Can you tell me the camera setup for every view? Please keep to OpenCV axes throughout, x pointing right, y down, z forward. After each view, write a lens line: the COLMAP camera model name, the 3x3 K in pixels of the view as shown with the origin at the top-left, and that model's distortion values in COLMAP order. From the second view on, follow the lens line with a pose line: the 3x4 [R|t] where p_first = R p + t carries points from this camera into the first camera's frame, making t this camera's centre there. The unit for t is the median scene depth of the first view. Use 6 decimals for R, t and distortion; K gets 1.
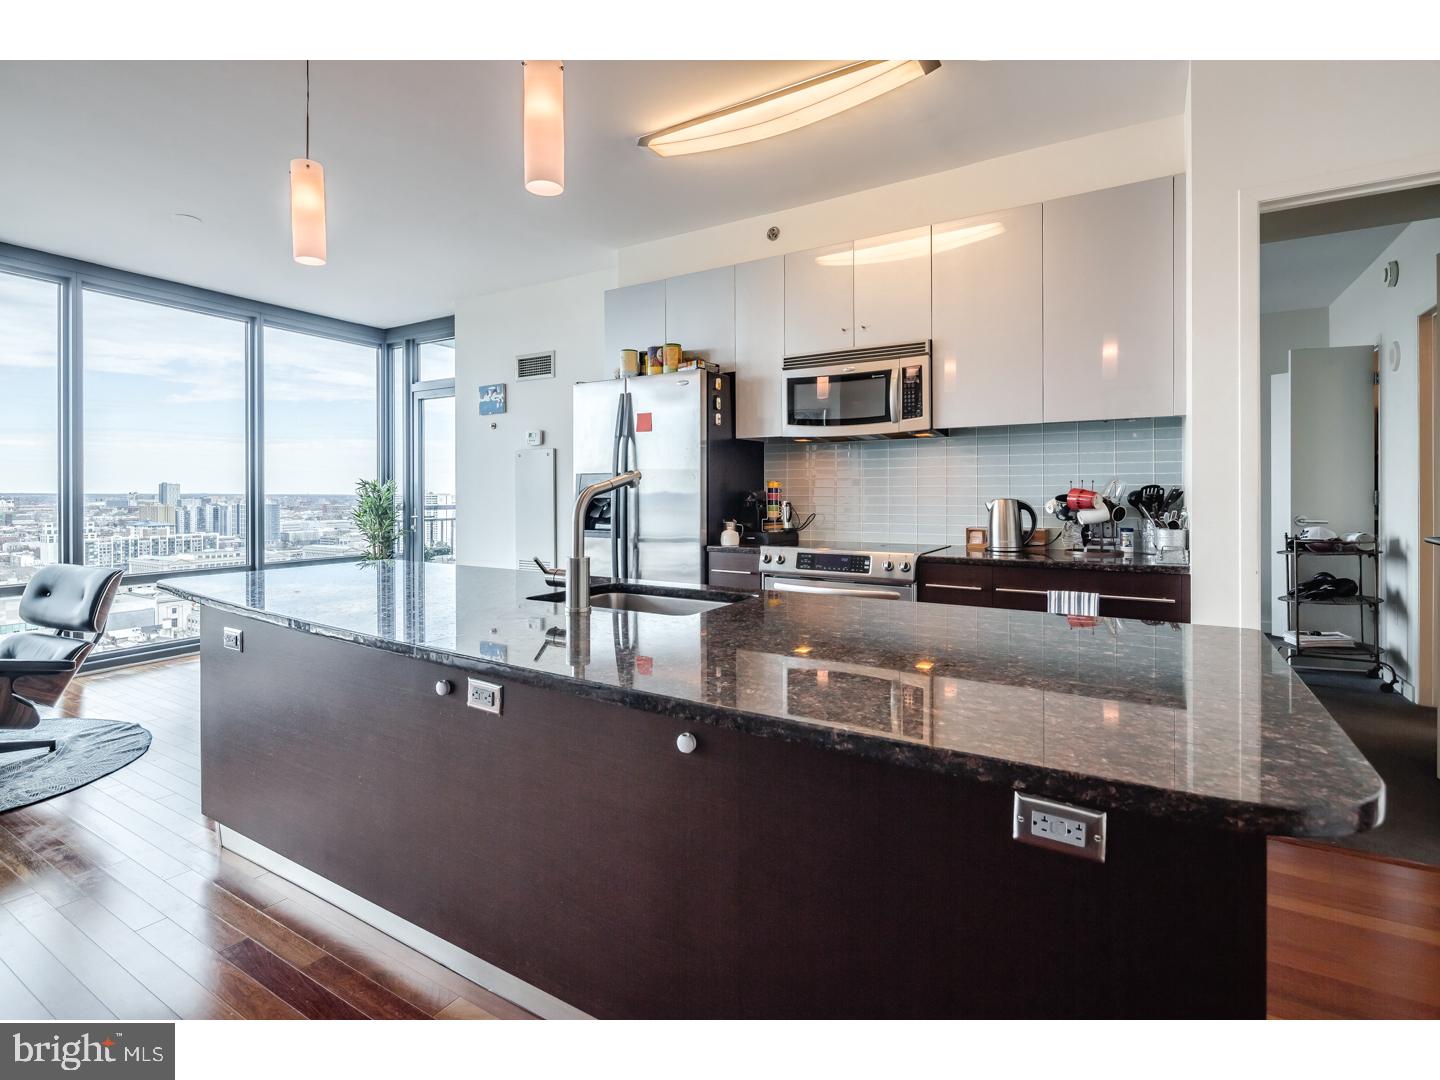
lens RADIAL K [[712.8, 0, 716.0], [0, 712.8, 494.5], [0, 0, 1]] dist [0.000938, -0.000347]
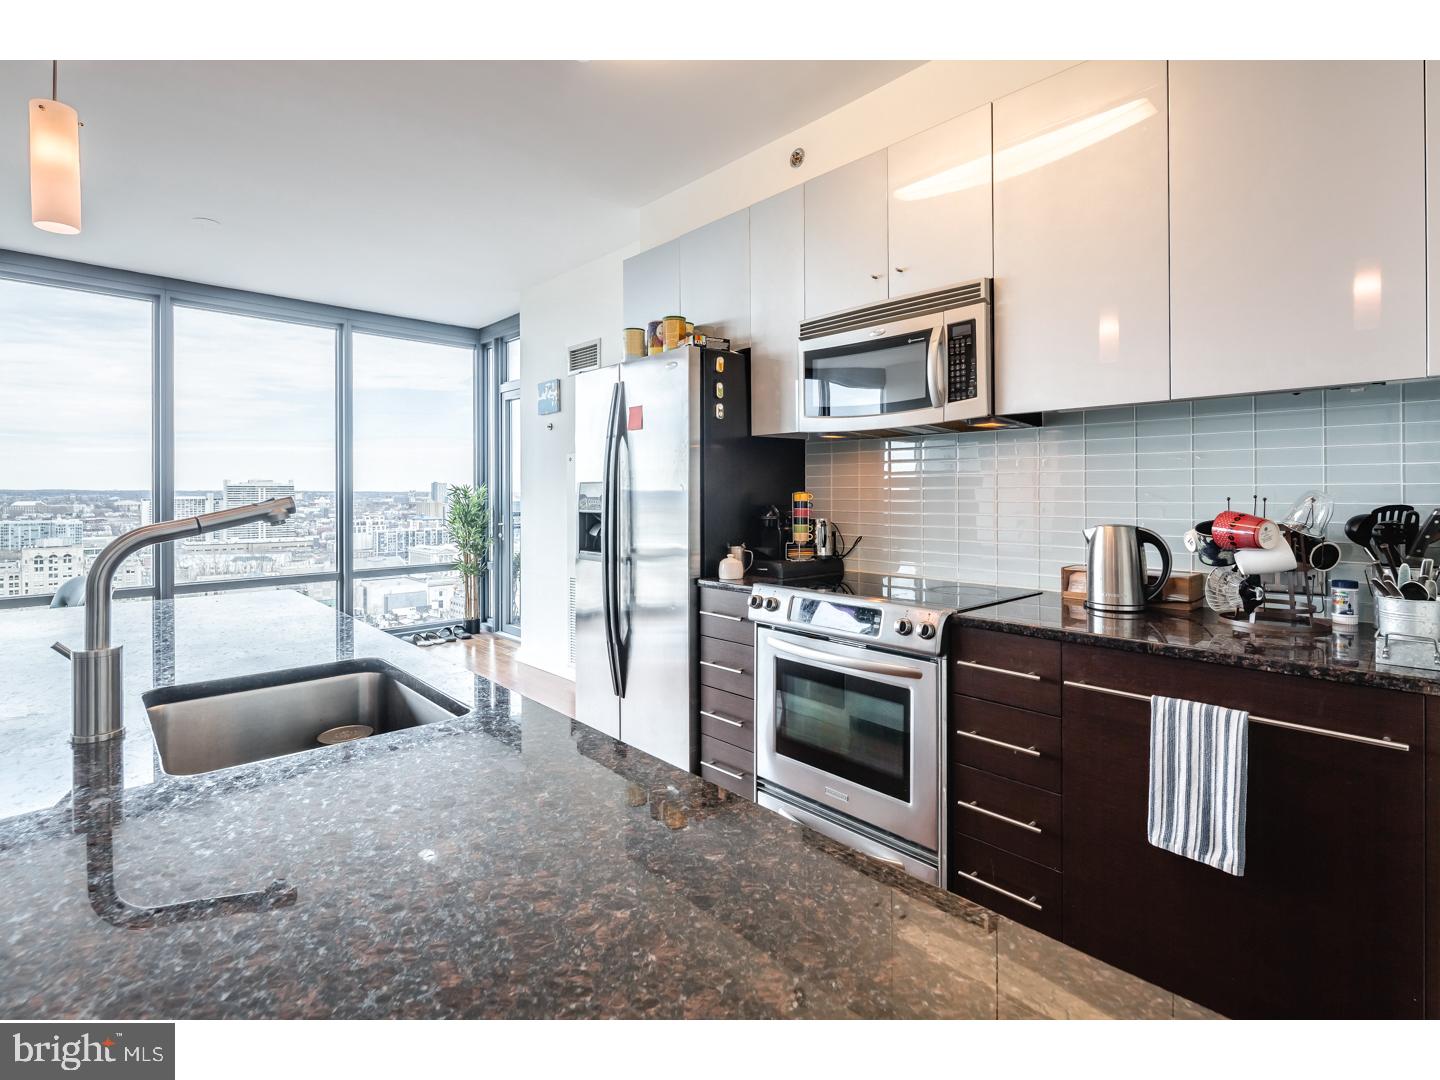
lens RADIAL K [[726.7, 0, 722.2], [0, 726.7, 493.0], [0, 0, 1]] dist [-0.000767, -0.000765]
pose [[0.959800, -0.000304, -0.280686, 0.226150], [0.000718, 0.999999, 0.001372, -0.020028], [0.280685, -0.001518, 0.959799, 0.265150]]
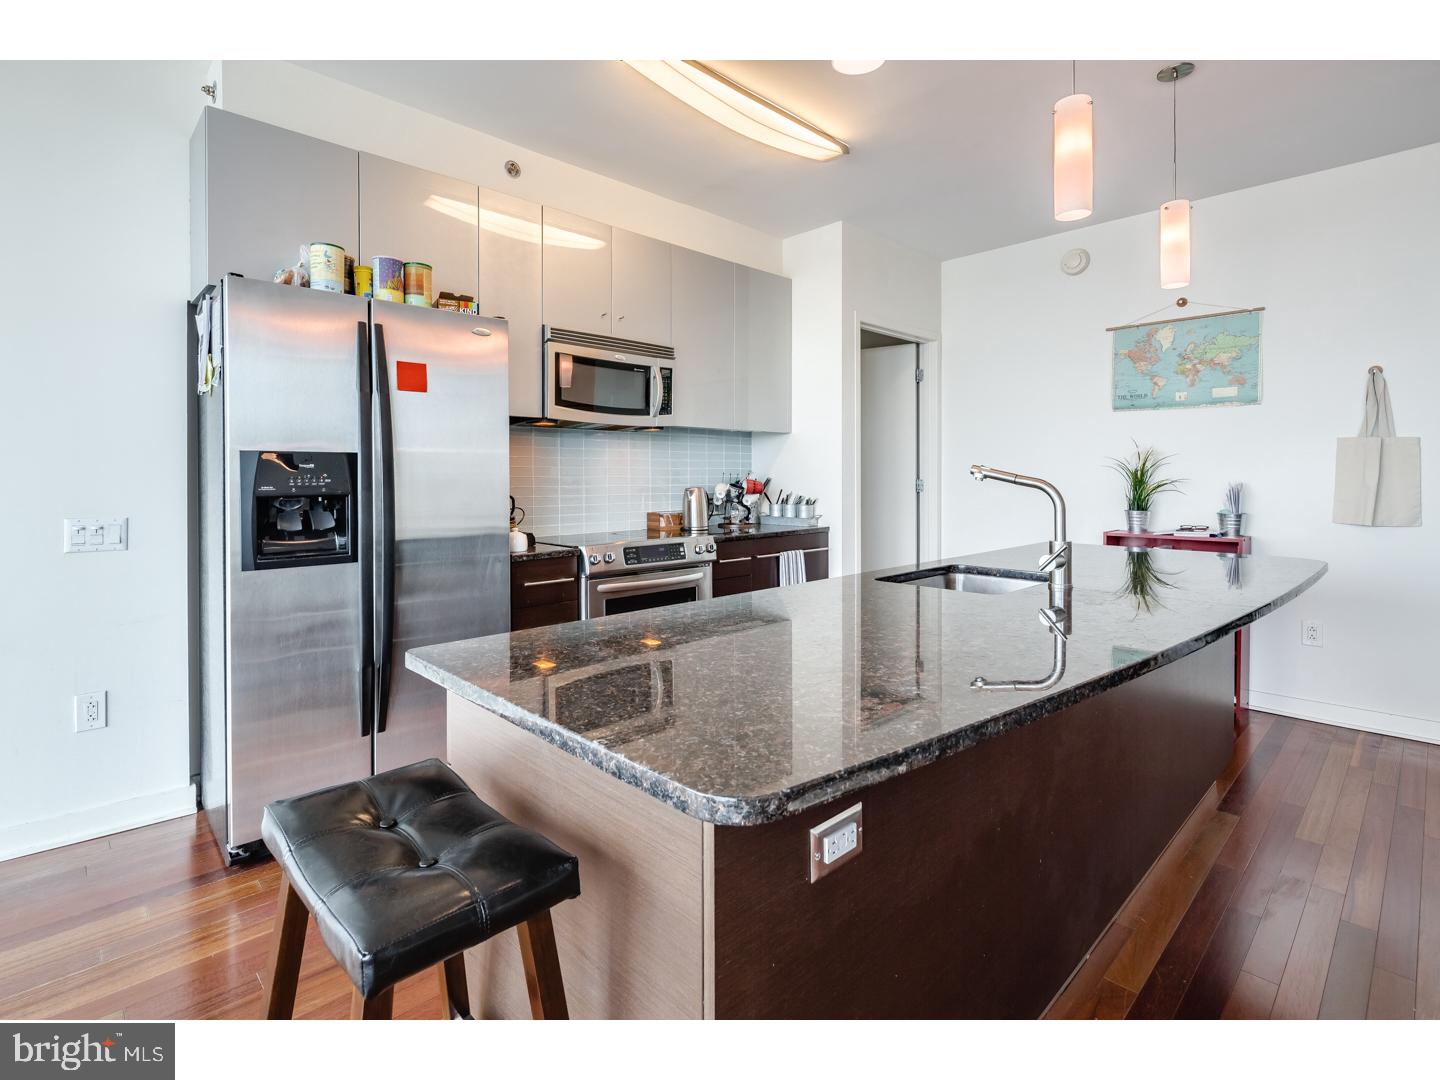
lens RADIAL K [[712.8, 0, 716.0], [0, 712.8, 494.5], [0, 0, 1]] dist [0.000938, -0.000347]
pose [[0.230223, -0.020024, 0.972932, -0.697676], [0.005950, 0.999799, 0.019169, -0.005094], [-0.973120, 0.001375, 0.230295, 0.606650]]
